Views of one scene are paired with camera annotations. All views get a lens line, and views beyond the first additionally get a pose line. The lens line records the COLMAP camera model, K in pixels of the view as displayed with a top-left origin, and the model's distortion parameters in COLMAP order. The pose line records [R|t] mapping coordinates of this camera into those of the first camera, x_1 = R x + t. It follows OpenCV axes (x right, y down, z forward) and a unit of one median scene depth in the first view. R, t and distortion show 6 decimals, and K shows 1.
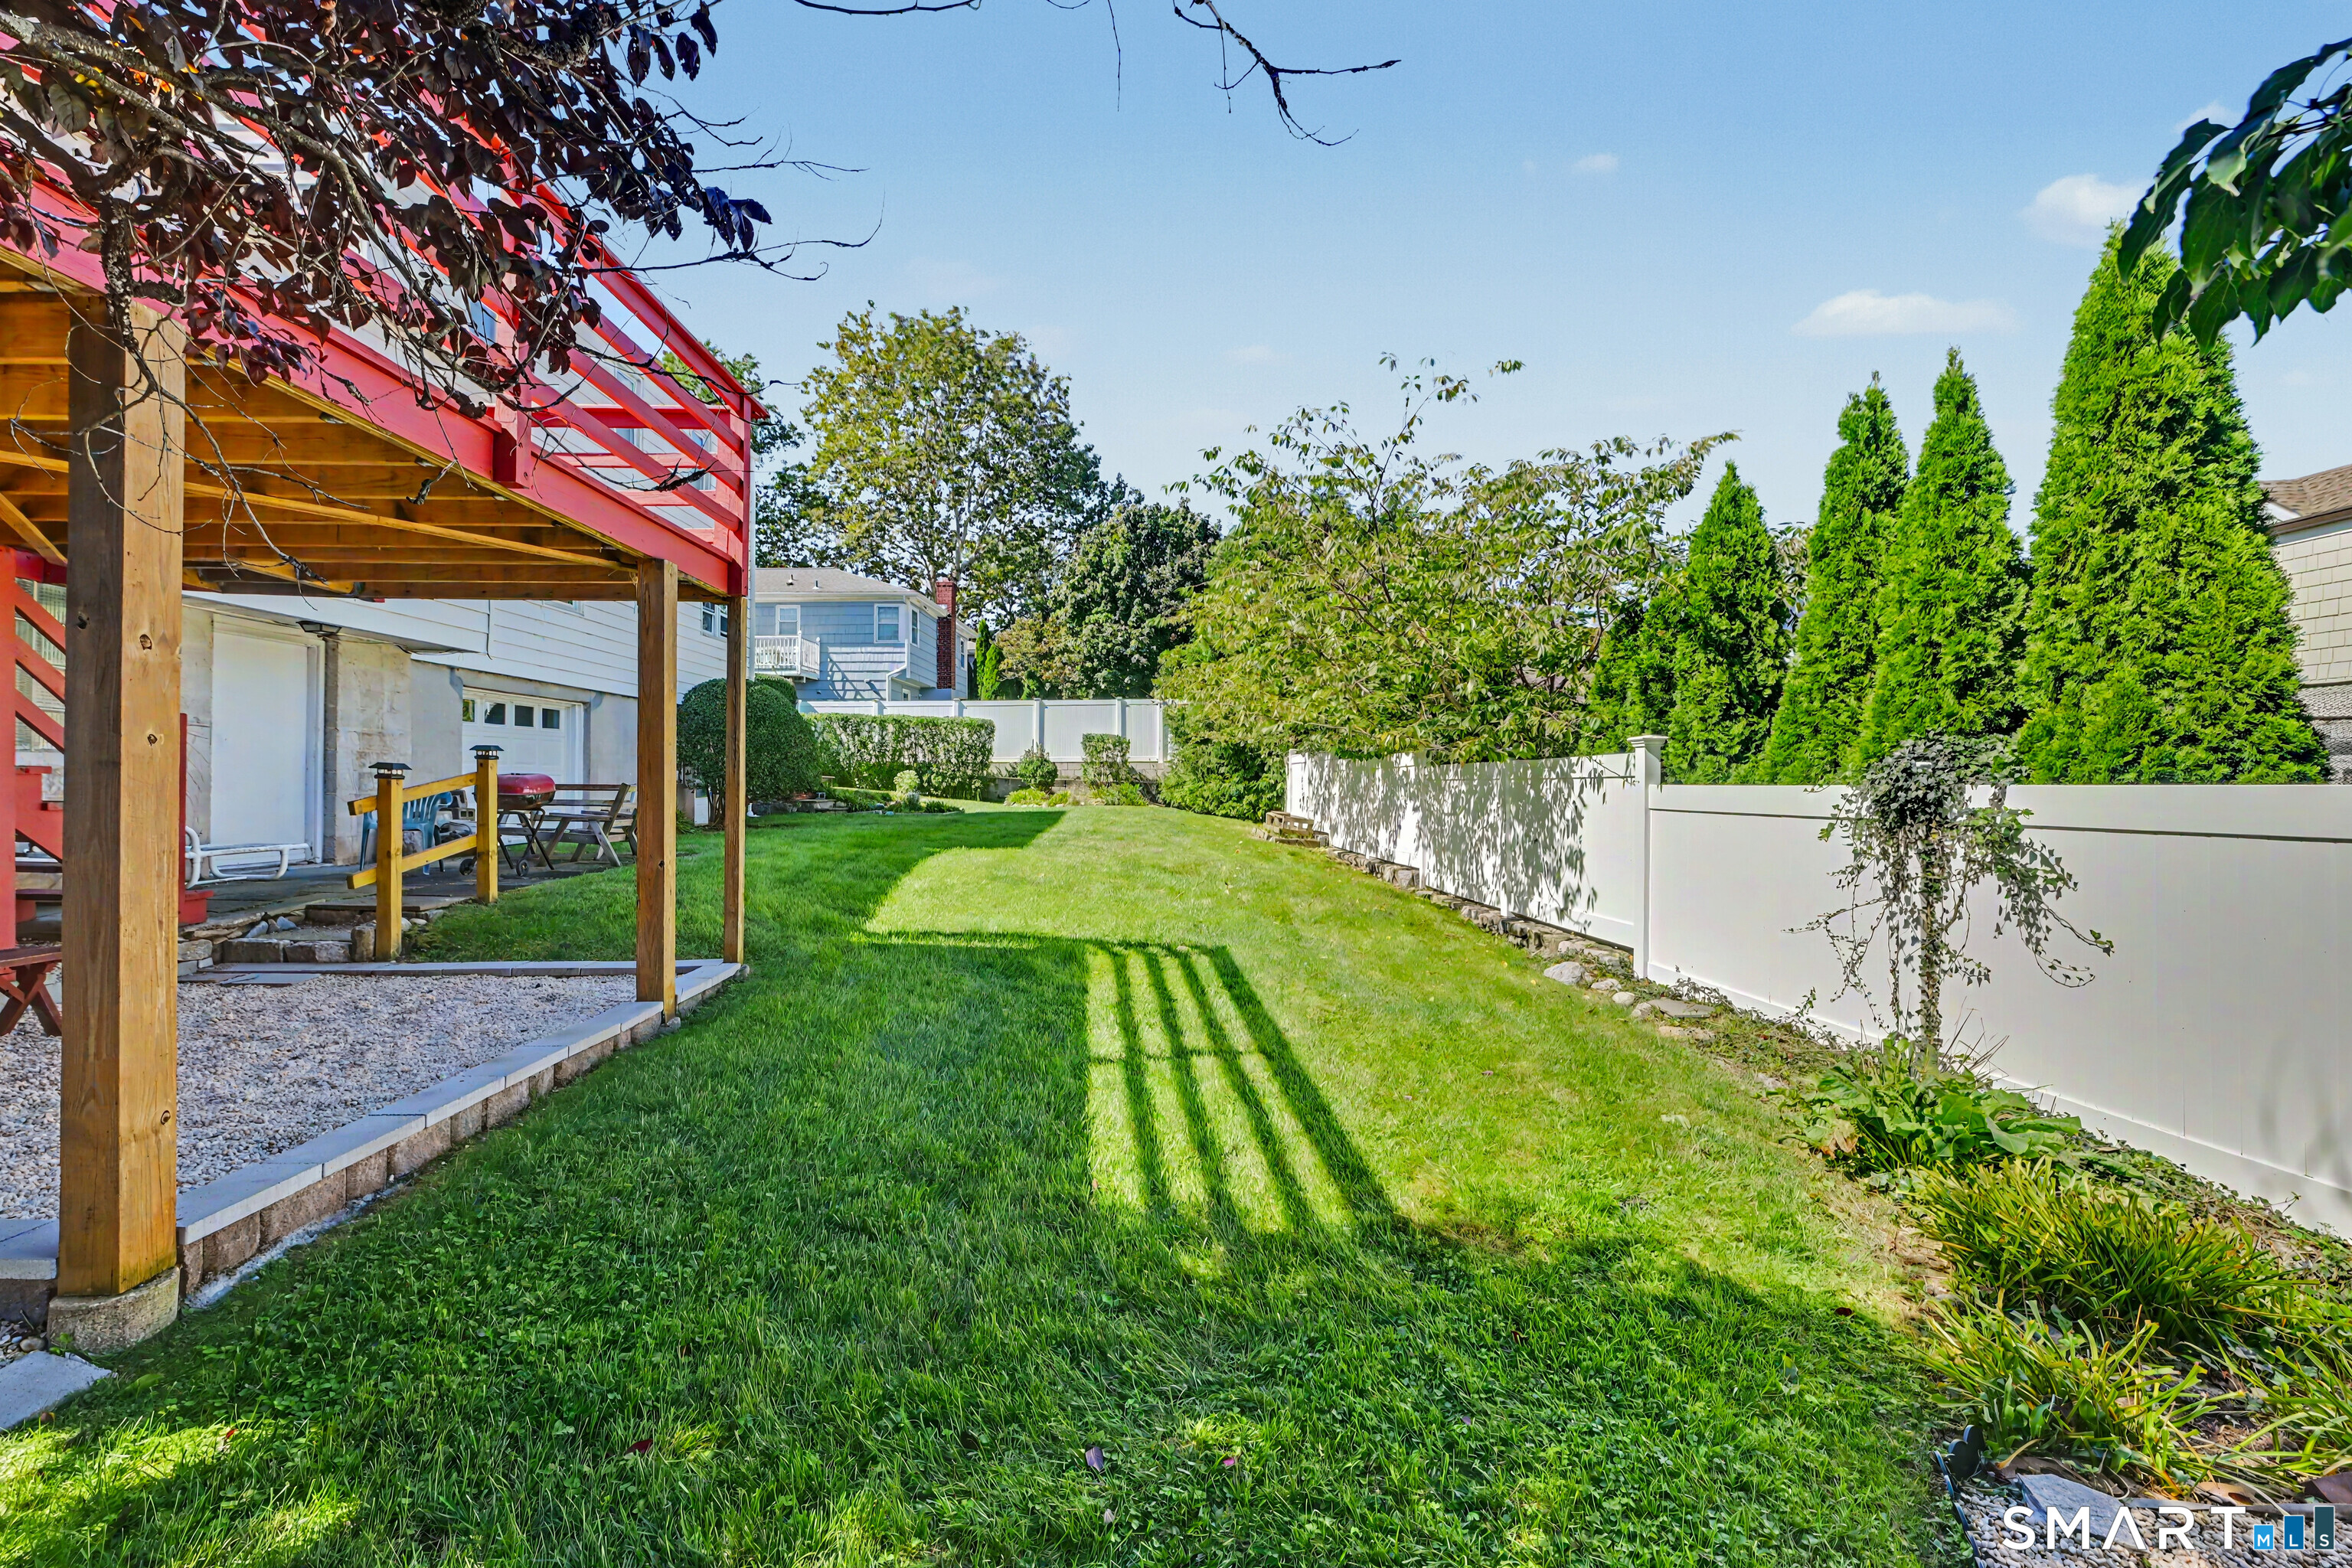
lens RADIAL K [[933.2, 0, 1169.7], [0, 933.2, 785.9], [0, 0, 1]] dist [-0.000334, 0.000010]
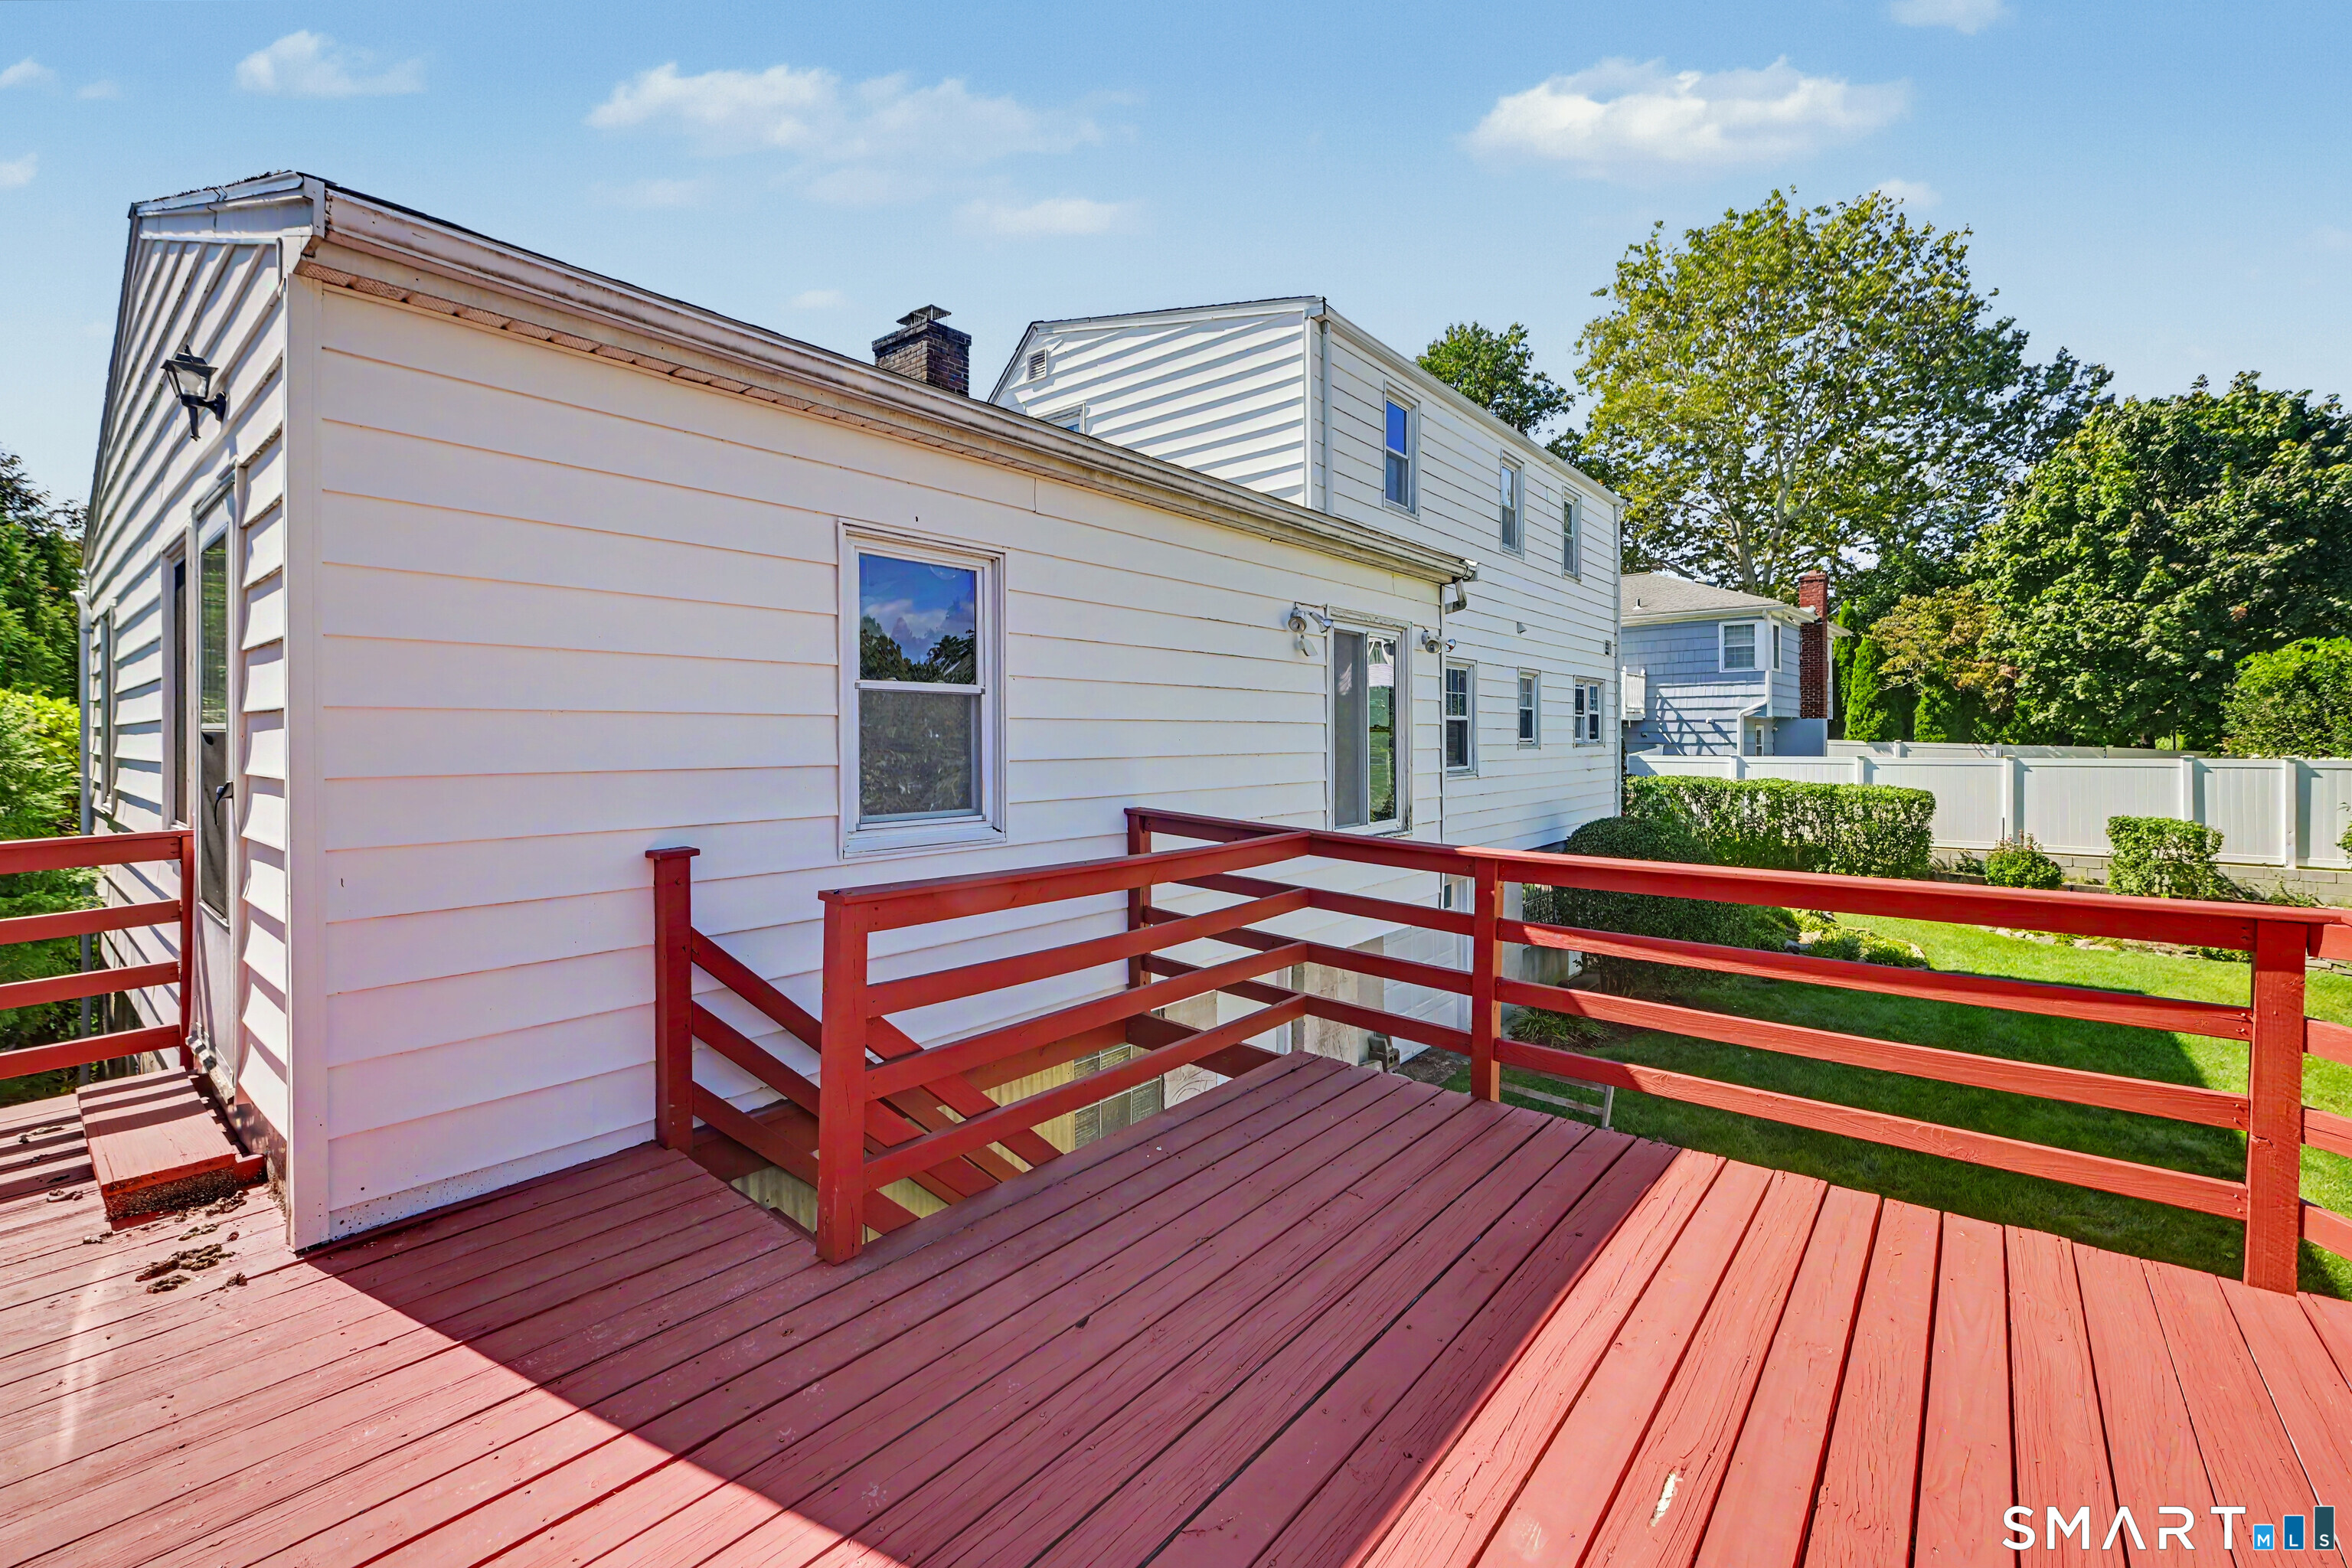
lens RADIAL K [[992.5, 0, 1170.5], [0, 992.5, 764.6], [0, 0, 1]] dist [0.003332, -0.000461]
pose [[0.743632, 0.003753, -0.668579, -0.072185], [0.005116, 0.999923, 0.011302, -0.063400], [0.668570, -0.011825, 0.743556, 0.042850]]
